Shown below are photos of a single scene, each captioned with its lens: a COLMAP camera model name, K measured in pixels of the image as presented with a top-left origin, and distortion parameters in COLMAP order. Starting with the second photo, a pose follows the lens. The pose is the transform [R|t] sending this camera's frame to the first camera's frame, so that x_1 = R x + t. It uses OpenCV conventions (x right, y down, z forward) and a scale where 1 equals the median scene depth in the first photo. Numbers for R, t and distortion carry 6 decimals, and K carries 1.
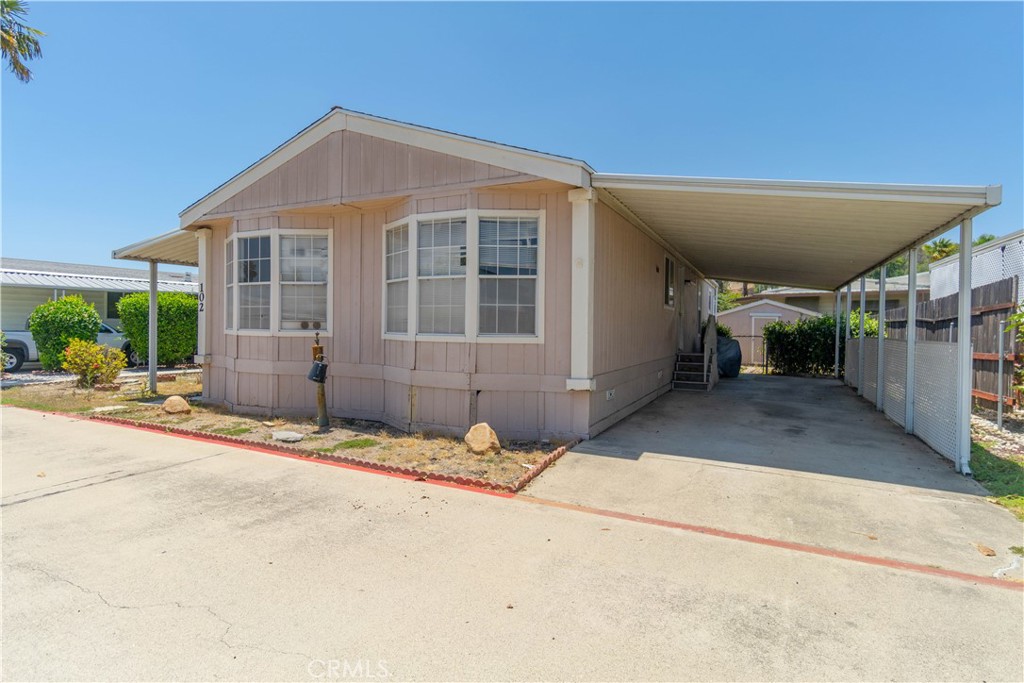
lens RADIAL K [[526.6, 0, 511.3], [0, 526.6, 335.9], [0, 0, 1]] dist [-0.005108, 0.000883]
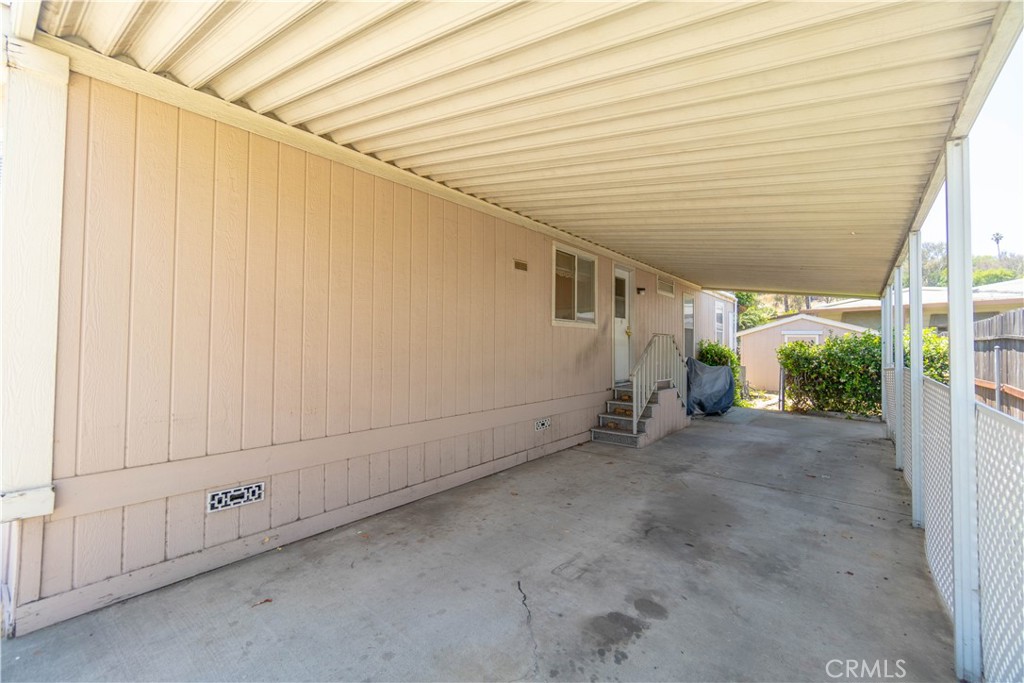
lens RADIAL K [[440.8, 0, 504.3], [0, 440.8, 336.7], [0, 0, 1]] dist [-0.010286, 0.001369]
pose [[0.974736, -0.010872, -0.223096, 0.465739], [0.002140, 0.999223, -0.039344, -0.020100], [0.223350, 0.037873, 0.974002, 0.572234]]
